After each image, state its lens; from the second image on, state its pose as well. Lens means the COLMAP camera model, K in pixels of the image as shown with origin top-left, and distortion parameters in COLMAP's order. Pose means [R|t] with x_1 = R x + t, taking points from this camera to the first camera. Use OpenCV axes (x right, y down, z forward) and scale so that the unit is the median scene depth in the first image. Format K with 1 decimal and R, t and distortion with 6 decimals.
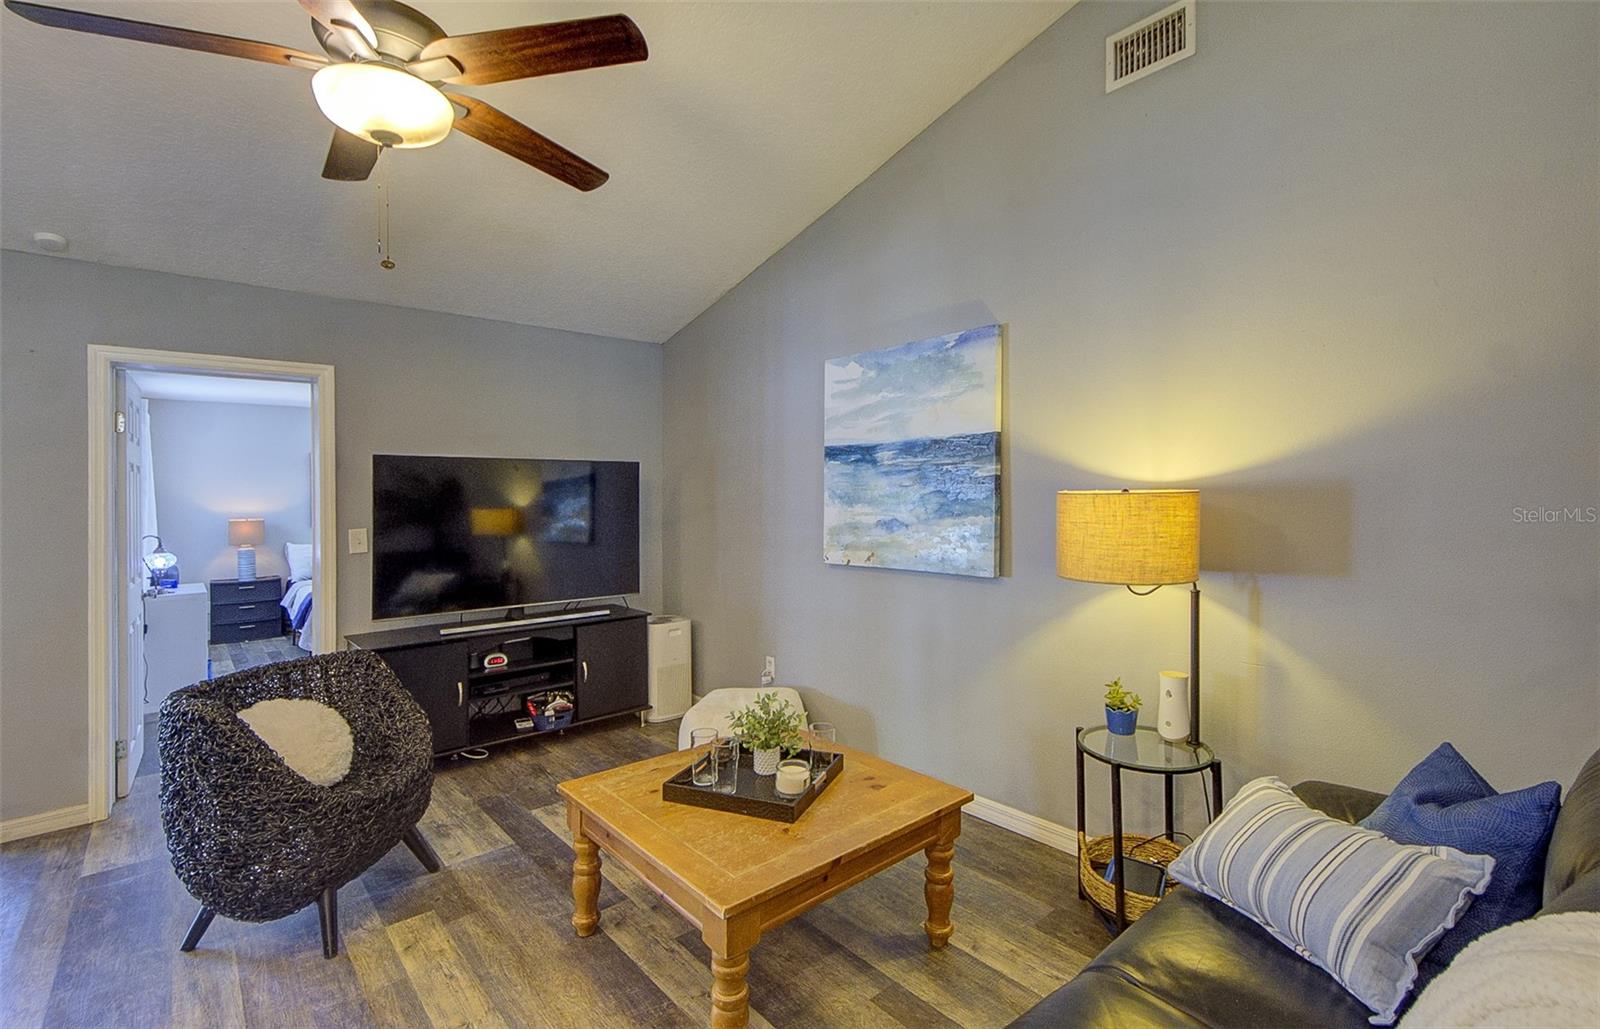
lens RADIAL K [[736.6, 0, 809.8], [0, 736.6, 488.7], [0, 0, 1]] dist [-0.003446, -0.000049]
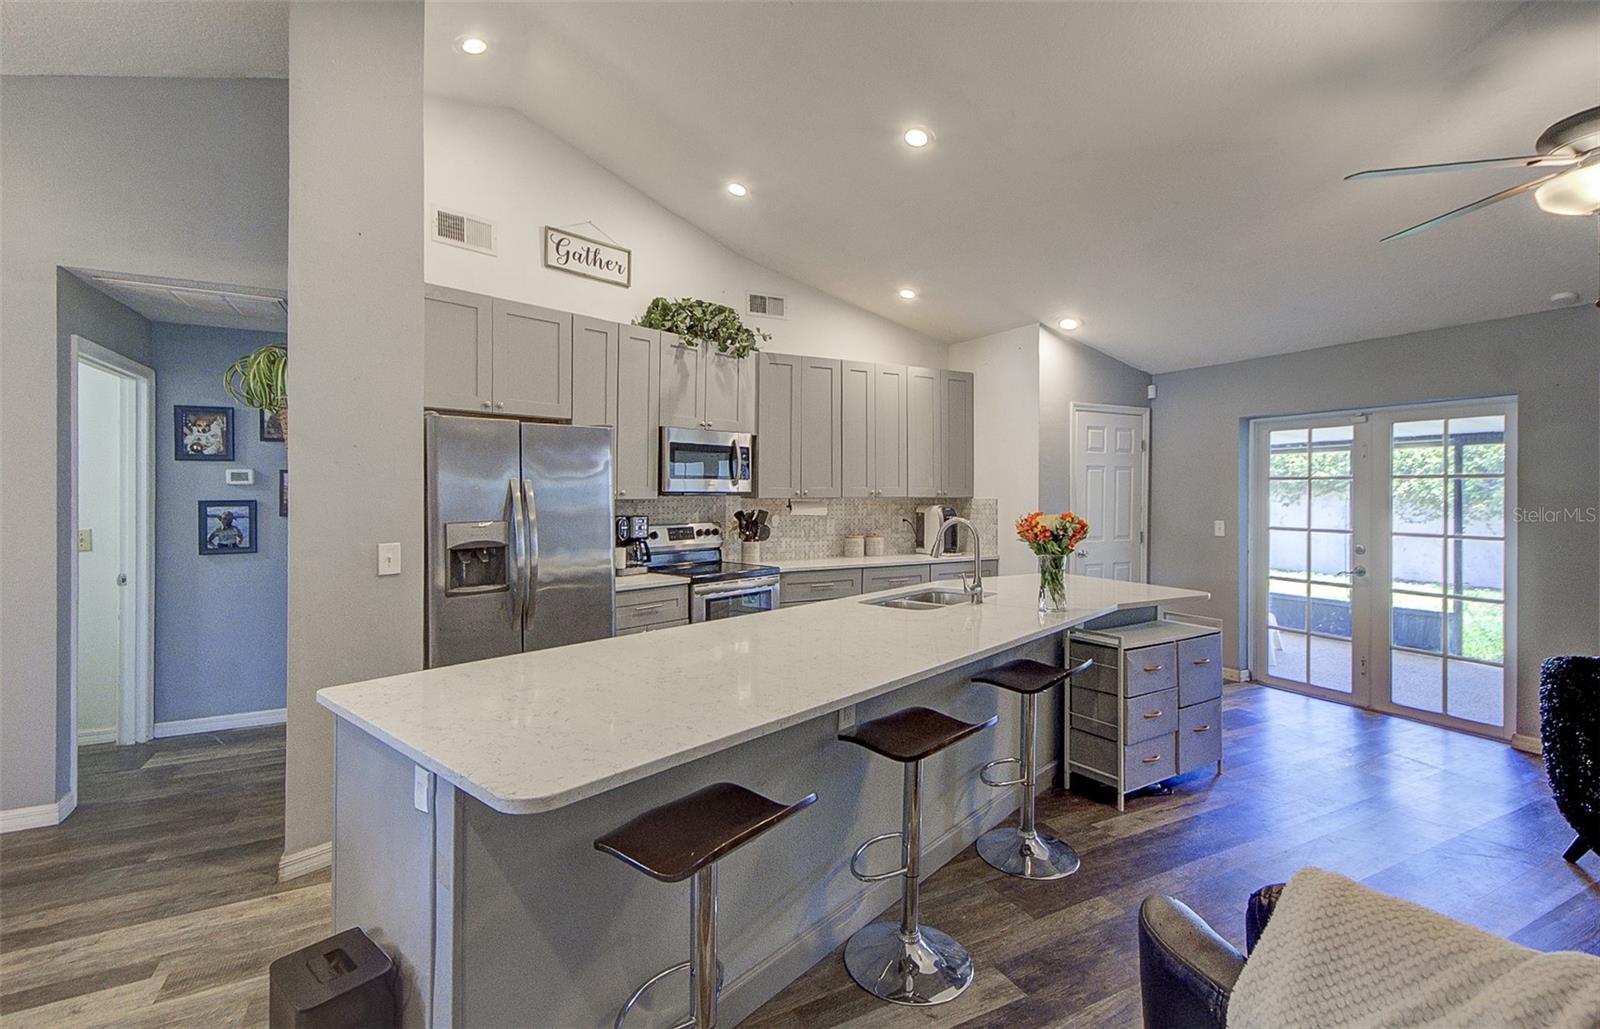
lens RADIAL K [[723.5, 0, 803.8], [0, 723.5, 504.0], [0, 0, 1]] dist [-0.000588, 0.005500]
pose [[-0.233158, 0.028032, -0.972035, 0.448401], [0.013108, 0.999584, 0.025683, -0.027643], [0.972350, -0.006754, -0.233429, 0.012684]]
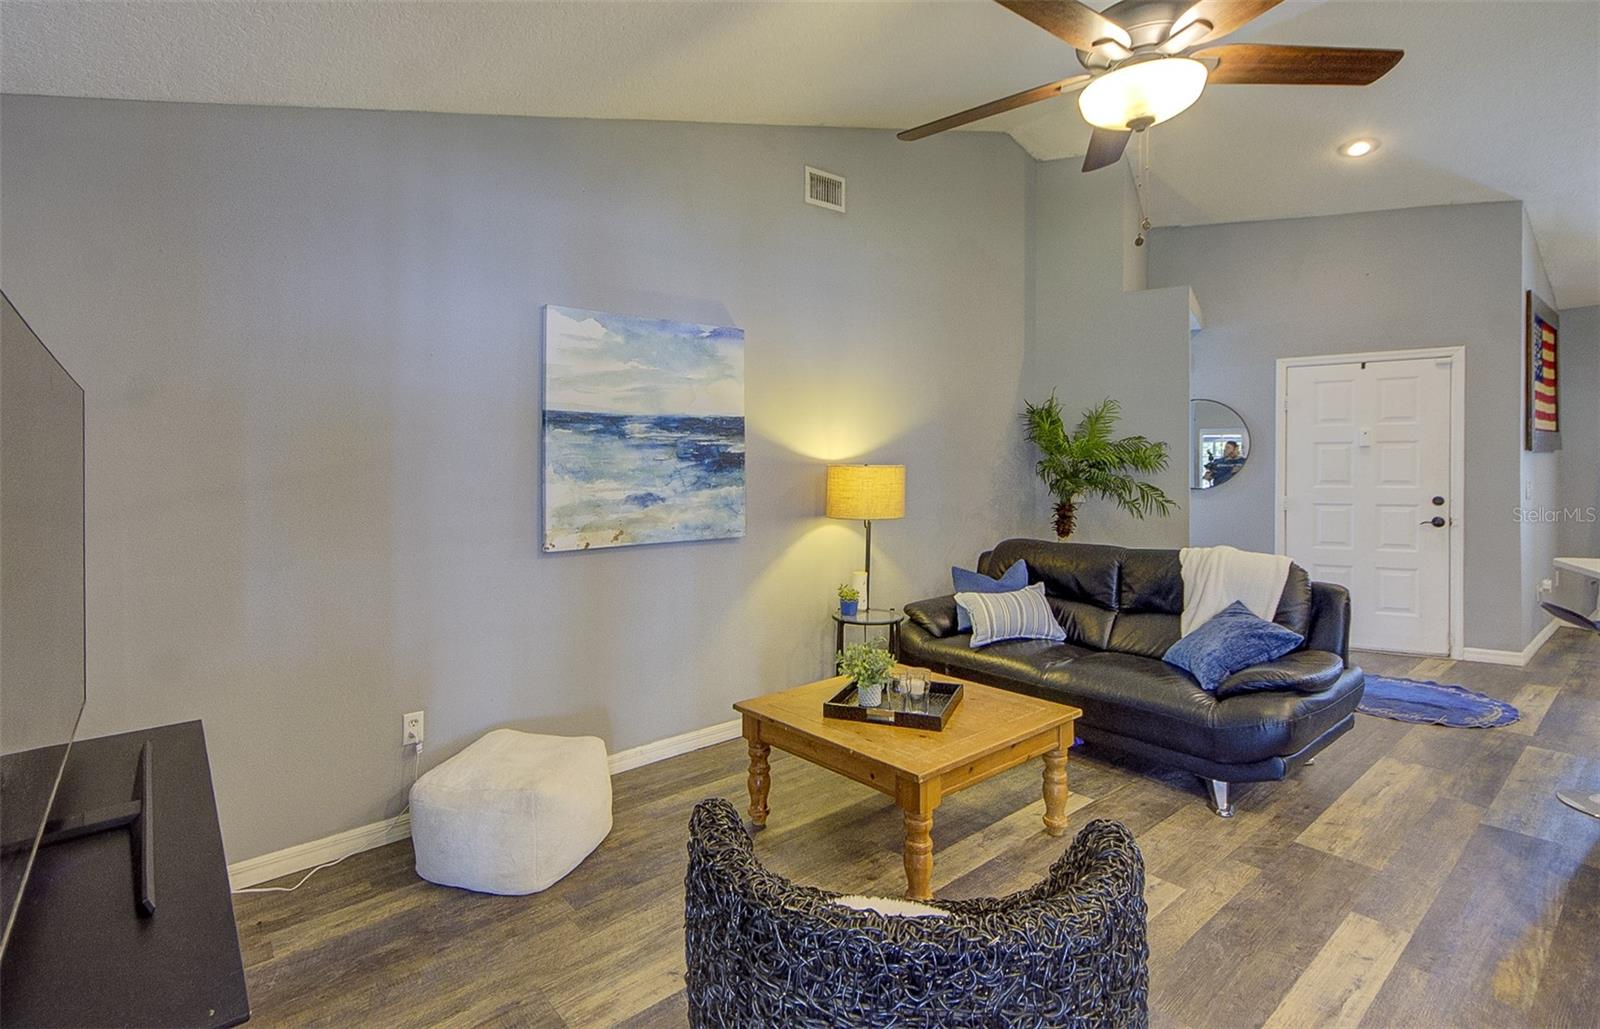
lens RADIAL K [[786.3, 0, 764.0], [0, 786.3, 479.4], [0, 0, 1]] dist [-0.048691, 0.062307]
pose [[0.035368, -0.009384, 0.999330, -0.903885], [-0.000801, 0.999955, 0.009418, 0.011975], [-0.999374, -0.001134, 0.035359, 0.784805]]
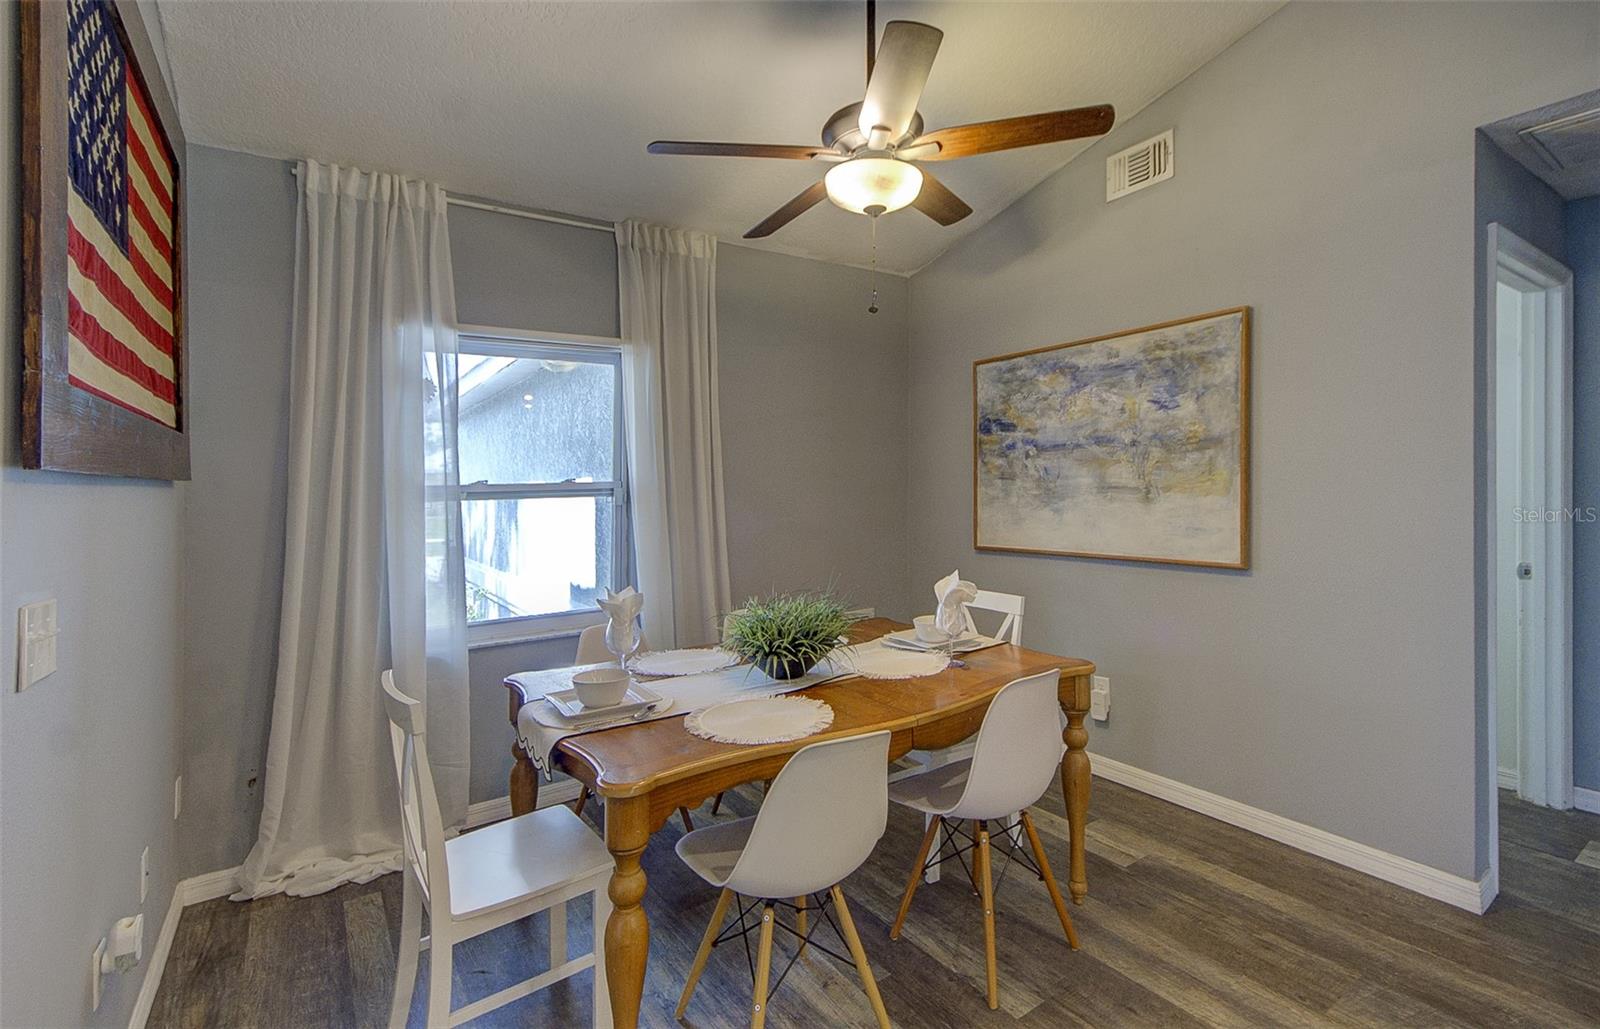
lens RADIAL K [[687.0, 0, 791.8], [0, 687.0, 496.8], [0, 0, 1]] dist [0.007233, -0.000377]
pose [[-0.988158, 0.032513, 0.149954, 0.291187], [0.033715, 0.999416, 0.005479, -0.010426], [-0.149688, 0.010470, -0.988678, -0.406971]]
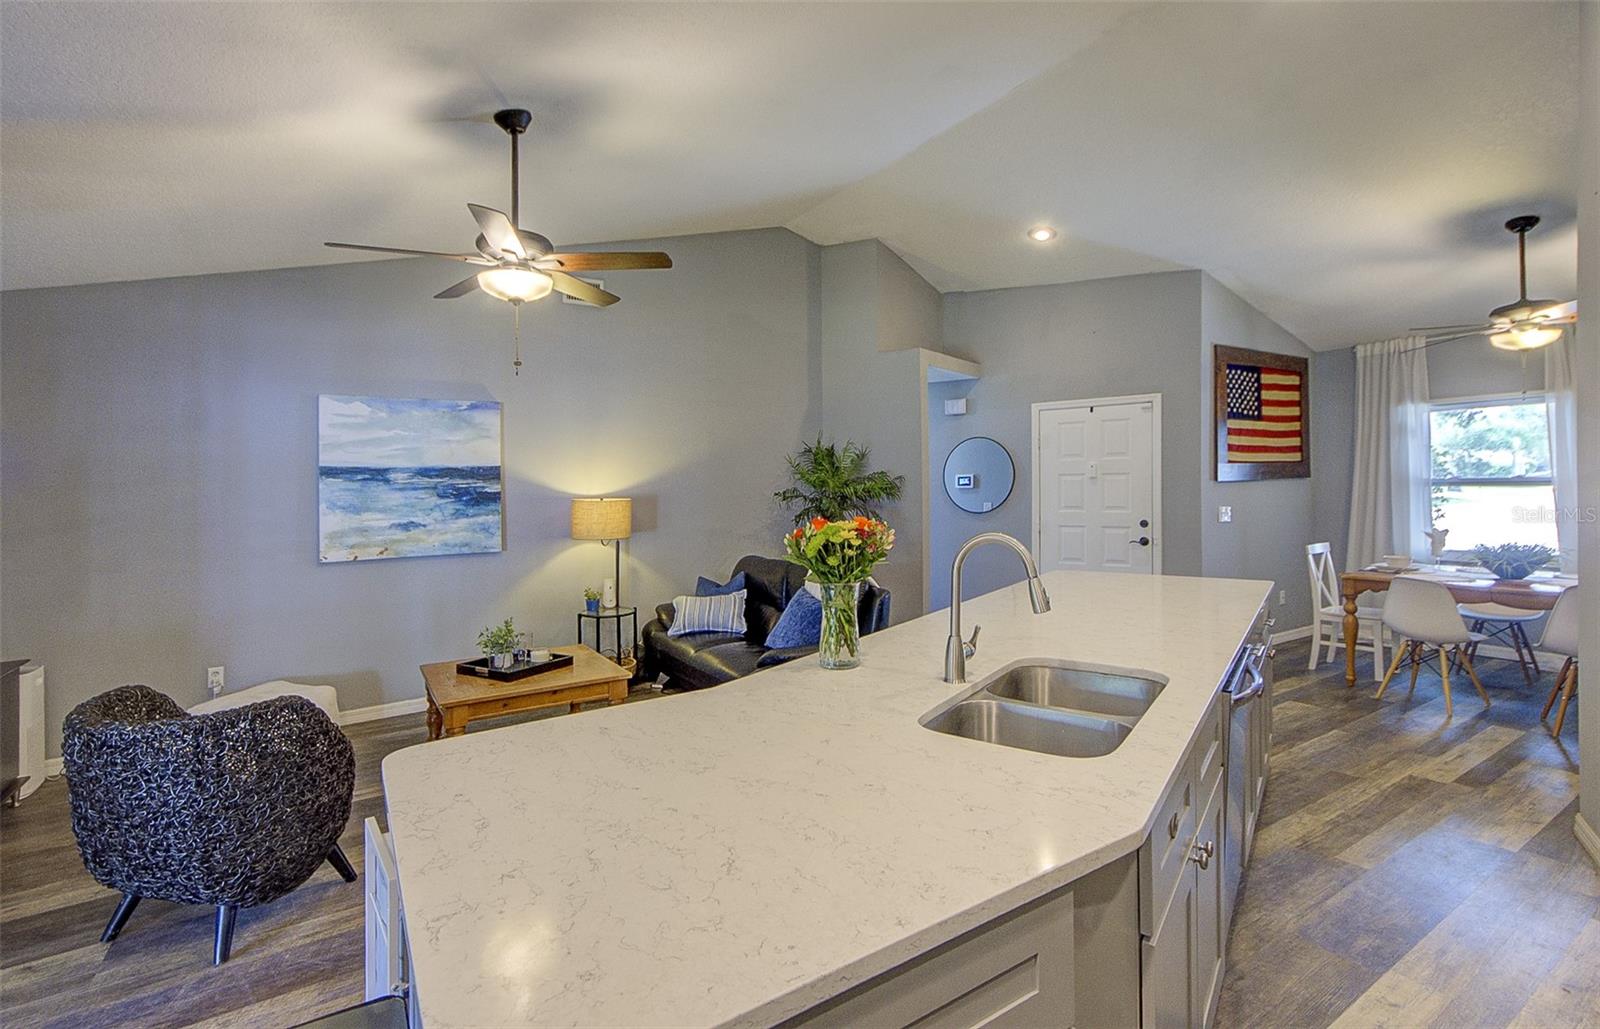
lens RADIAL K [[729.1, 0, 805.5], [0, 729.1, 497.2], [0, 0, 1]] dist [0.008115, -0.000082]
pose [[0.155781, -0.012308, 0.987715, -1.116708], [0.005360, 0.999918, 0.011614, -0.017538], [-0.987777, 0.003484, 0.155834, 0.033301]]
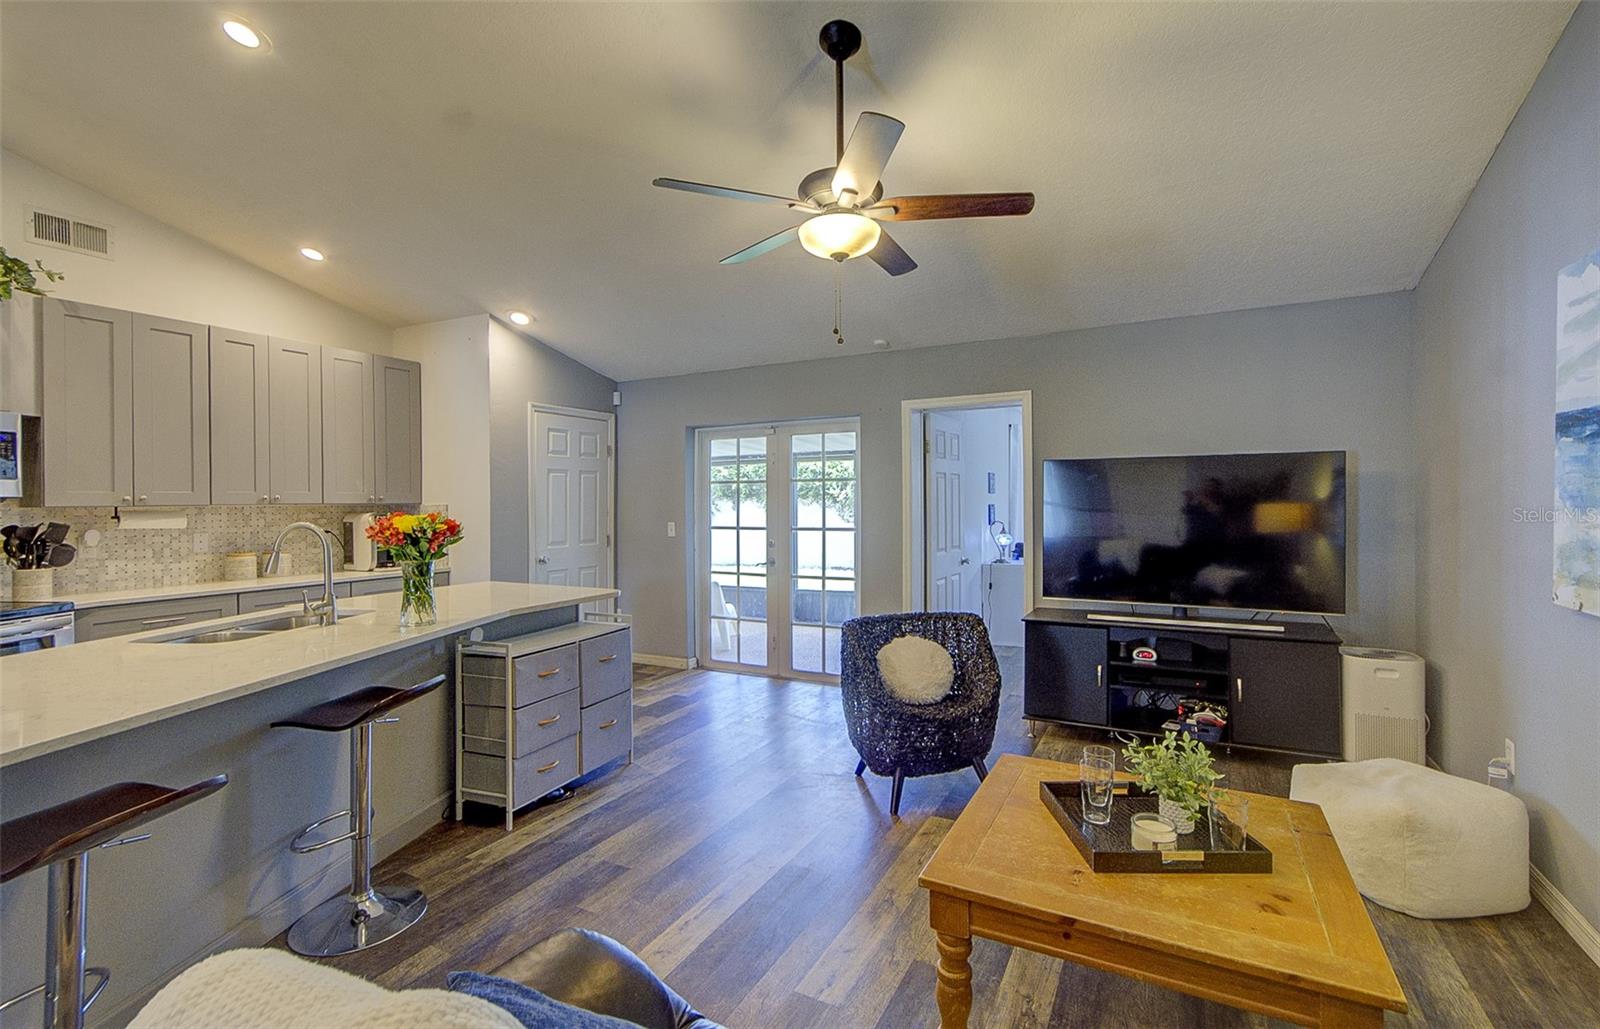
lens RADIAL K [[721.6, 0, 809.4], [0, 721.6, 505.9], [0, 0, 1]] dist [0.014834, 0.000184]
pose [[0.358377, 0.013017, -0.933486, 0.392401], [0.017164, 0.999642, 0.020529, -0.004699], [0.933419, -0.023380, 0.358025, 0.224423]]
